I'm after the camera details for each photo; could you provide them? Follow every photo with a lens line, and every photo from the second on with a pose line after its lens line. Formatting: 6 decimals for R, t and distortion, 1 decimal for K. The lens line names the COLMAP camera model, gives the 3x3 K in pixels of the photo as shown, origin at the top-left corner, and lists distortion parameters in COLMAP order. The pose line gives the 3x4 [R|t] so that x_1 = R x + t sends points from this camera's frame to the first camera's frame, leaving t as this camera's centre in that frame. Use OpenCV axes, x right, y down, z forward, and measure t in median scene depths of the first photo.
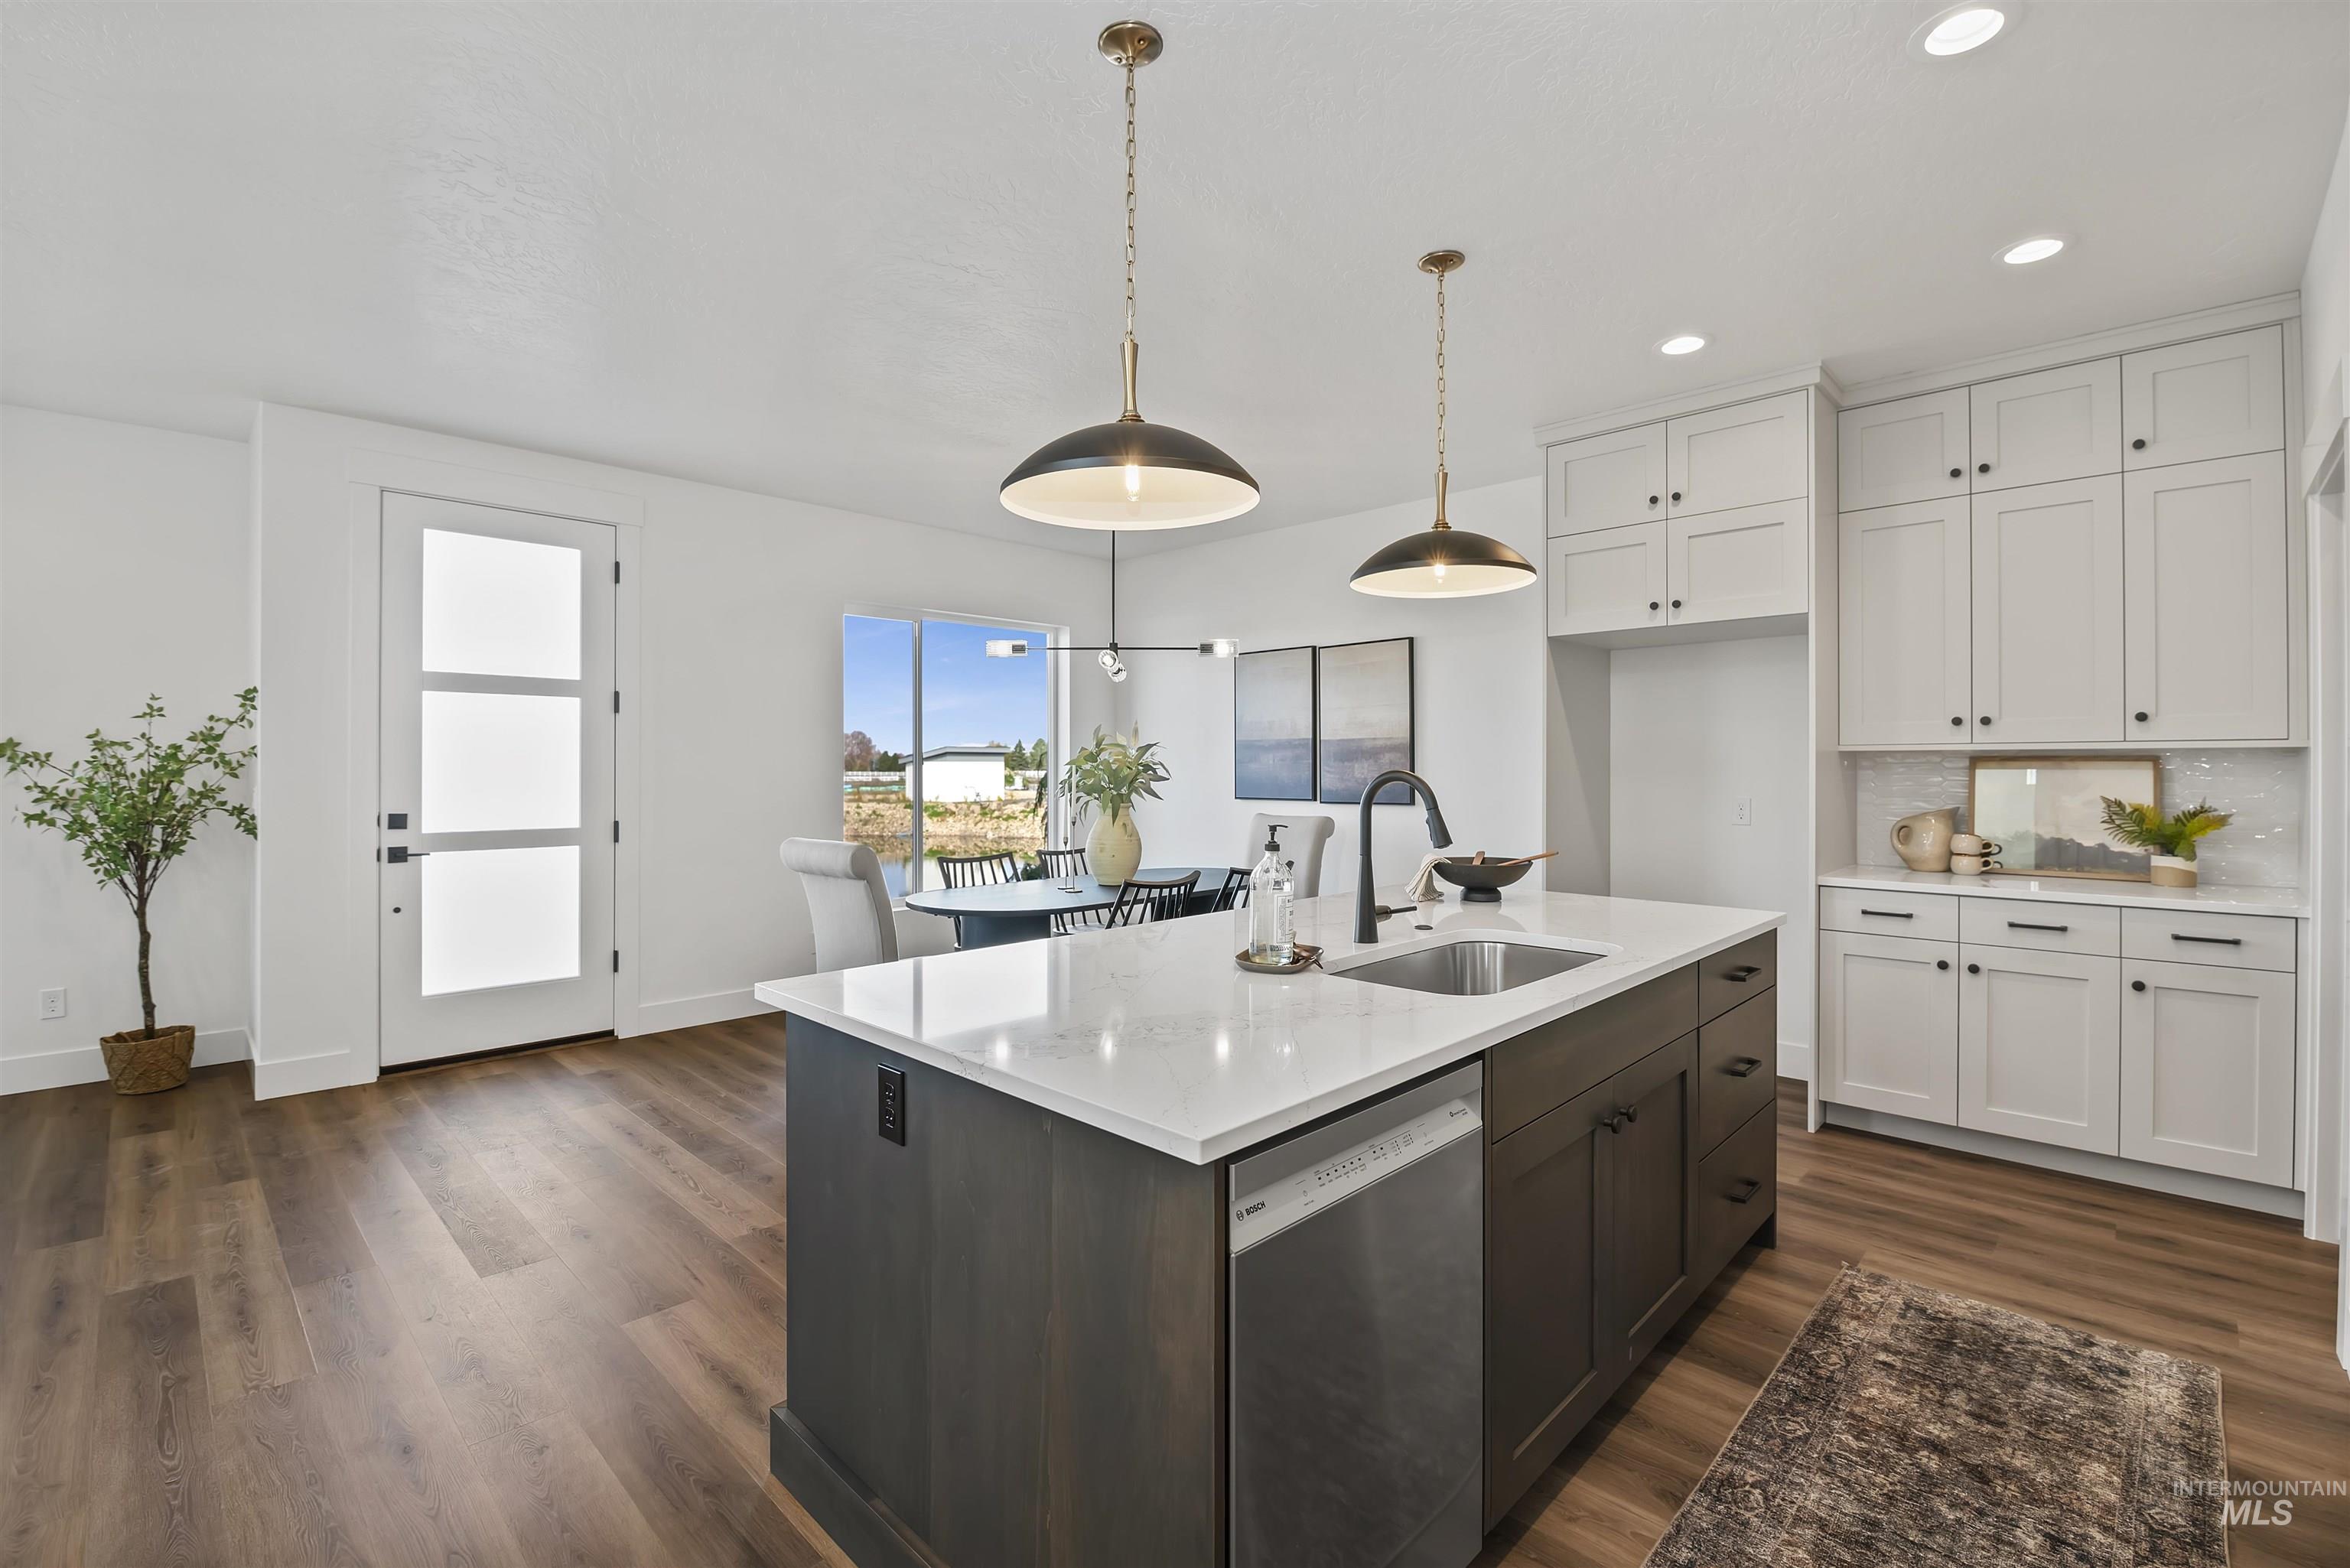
lens RADIAL K [[1007.7, 0, 1176.9], [0, 1007.7, 770.5], [0, 0, 1]] dist [0.003551, -0.009898]
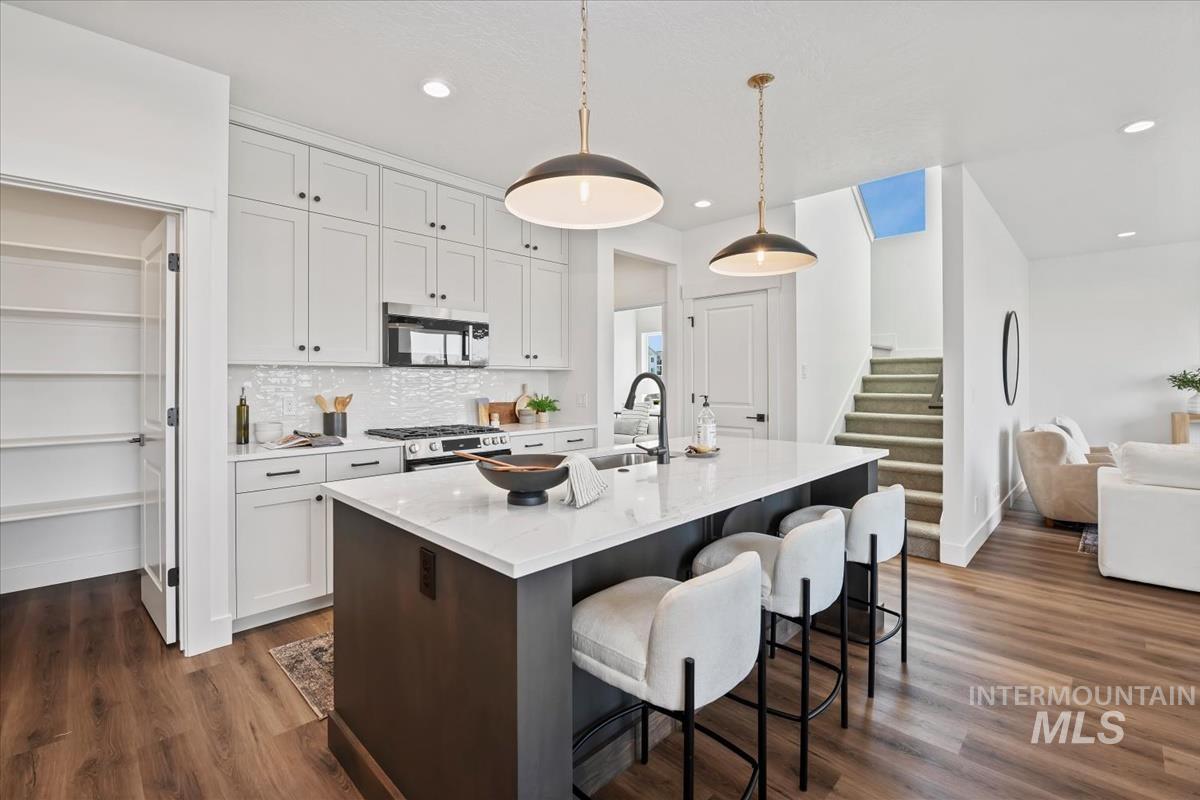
lens RADIAL K [[514.6, 0, 601.0], [0, 514.6, 393.1], [0, 0, 1]] dist [0.003551, -0.009898]
pose [[-0.999942, -0.000907, 0.010713, 0.170794], [-0.000627, 0.999660, 0.026065, 0.007697], [-0.010733, 0.026057, -0.999603, 1.124058]]
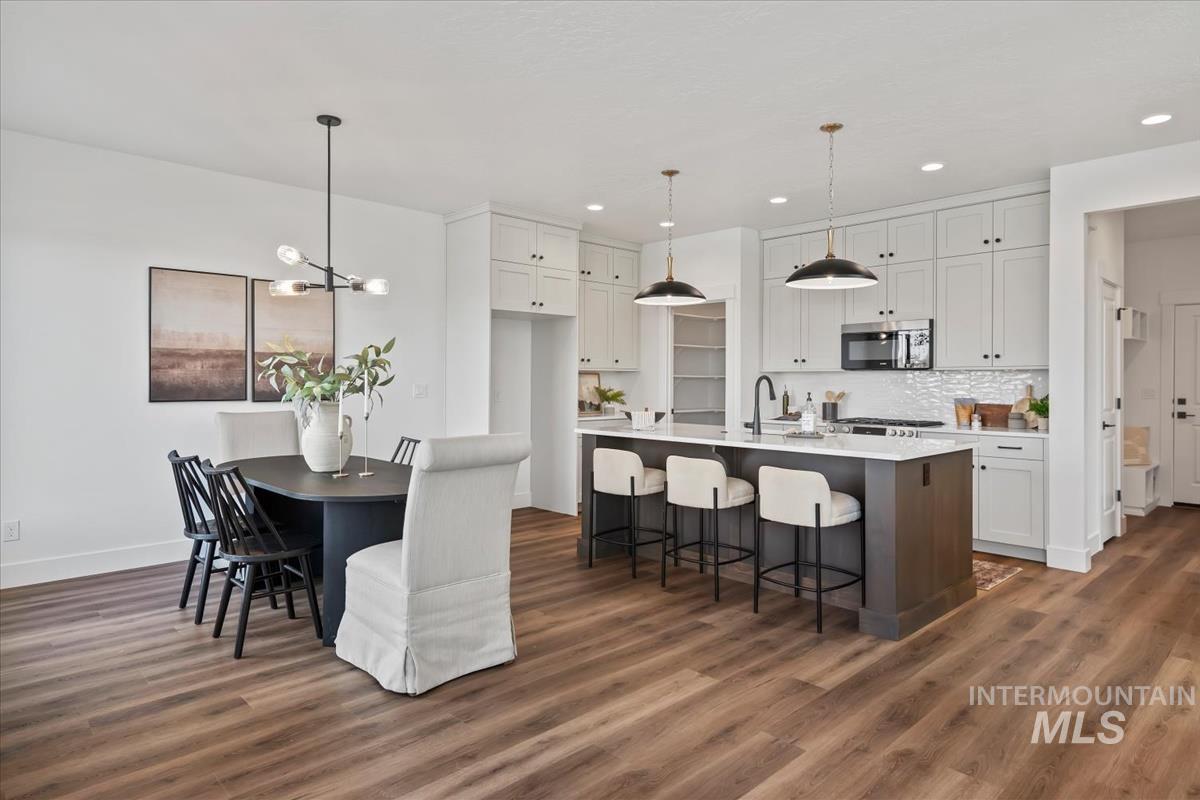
lens RADIAL K [[690.8, 0, 600.1], [0, 690.8, 365.7], [0, 0, 1]] dist [0.005252, 0.000724]
pose [[0.026718, 0.020211, 0.999439, -1.040723], [0.000431, 0.999795, -0.020230, 0.006401], [-0.999643, 0.000971, 0.026703, 0.800533]]
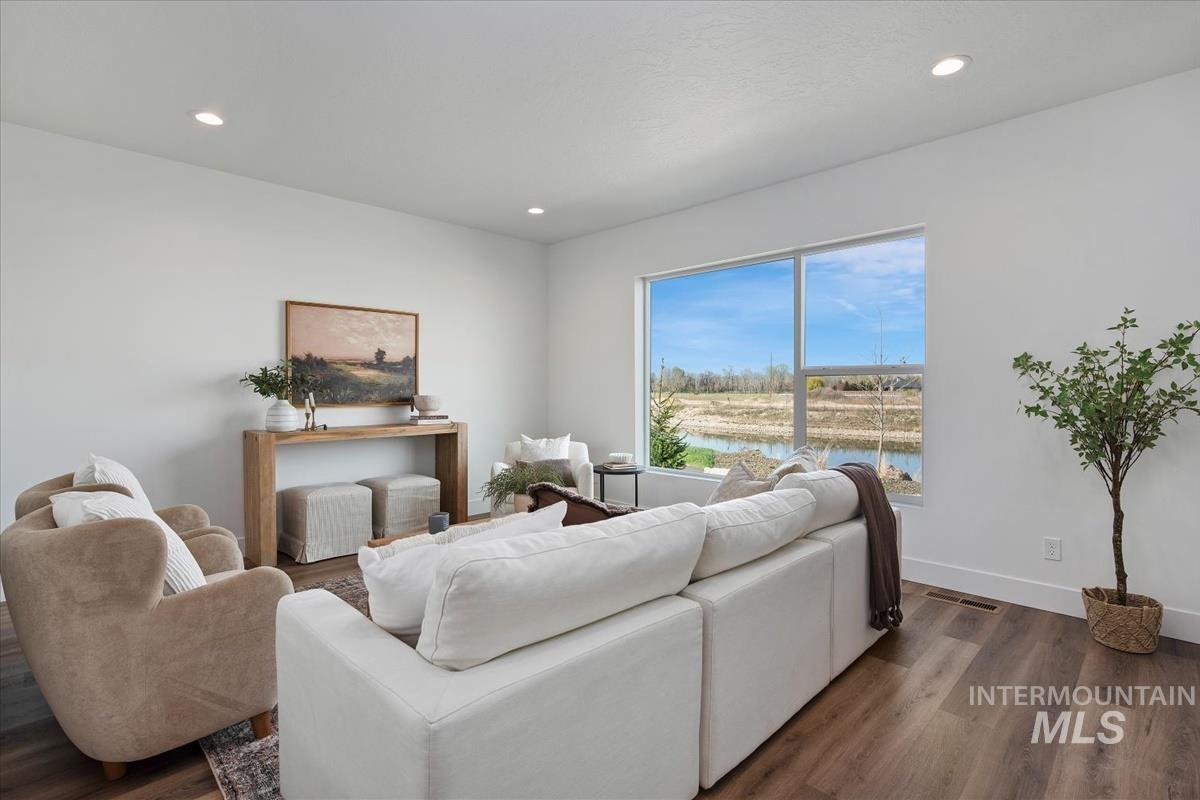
lens RADIAL K [[561.8, 0, 583.5], [0, 561.8, 390.9], [0, 0, 1]] dist [-0.002098, -0.000235]
pose [[-0.022845, 0.001777, -0.999737, -0.359310], [-0.001939, 0.999996, 0.001821, 0.020538], [0.999737, 0.001980, -0.022842, 0.386190]]
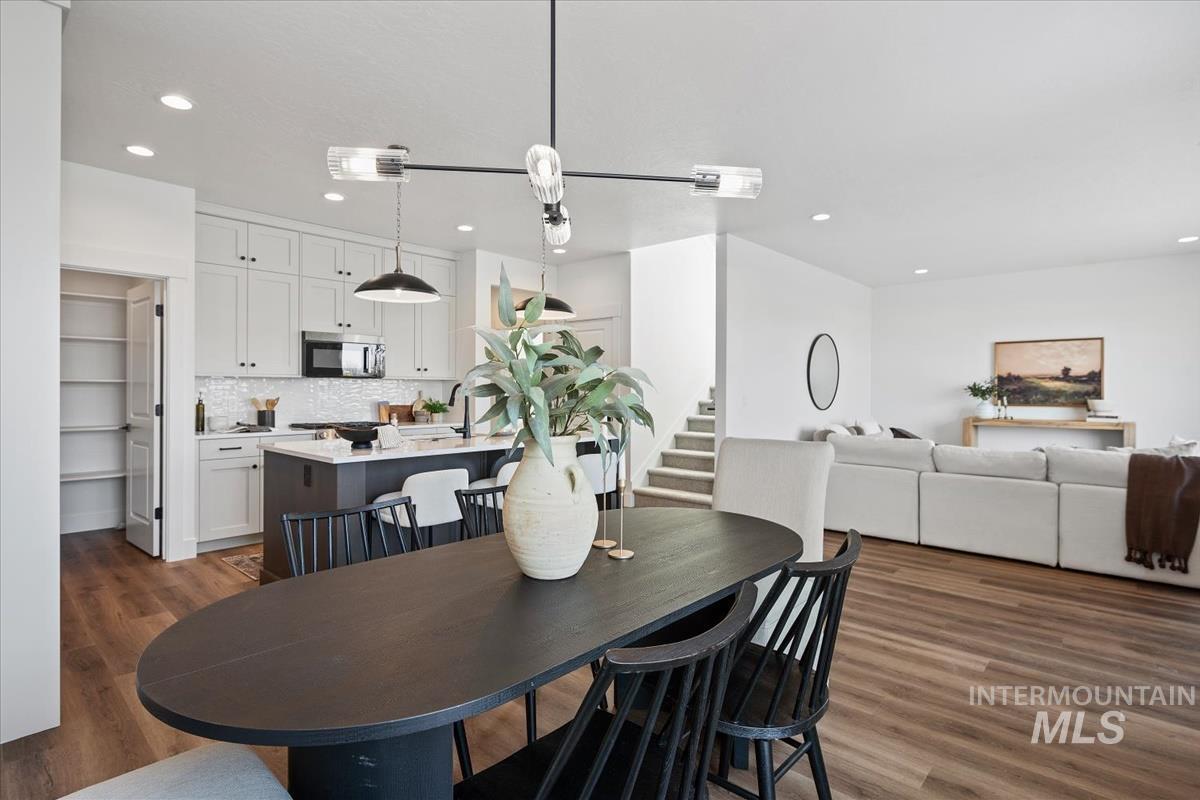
lens RADIAL K [[584.0, 0, 594.4], [0, 584.0, 403.8], [0, 0, 1]] dist [0.004765, 0.000658]
pose [[-0.999801, -0.005279, -0.019243, -0.097642], [-0.005817, 0.999592, 0.027977, 0.005349], [0.019087, 0.028083, -0.999423, 1.616635]]
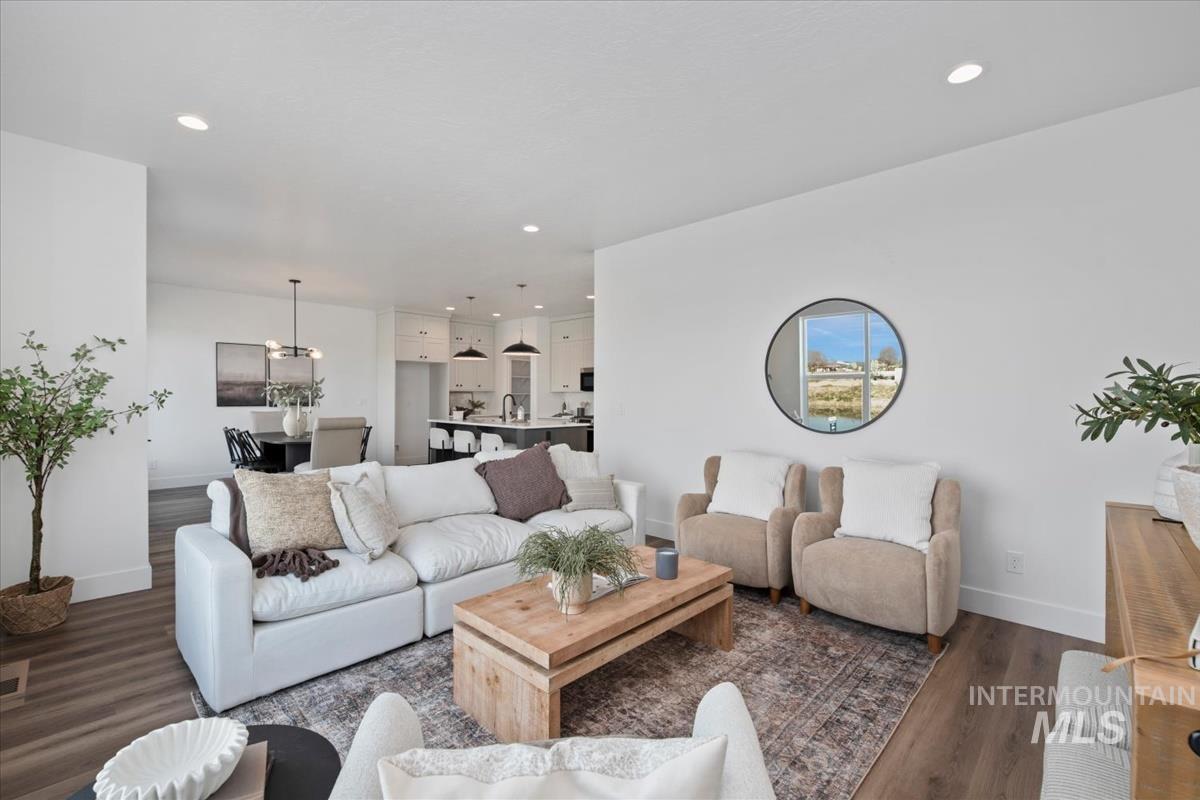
lens RADIAL K [[514.6, 0, 601.0], [0, 514.6, 393.1], [0, 0, 1]] dist [0.003551, -0.009898]
pose [[-0.012676, 0.005136, 0.999906, -1.747891], [-0.000458, 0.999987, -0.005142, 0.005570], [-0.999920, -0.000524, -0.012674, 0.243041]]
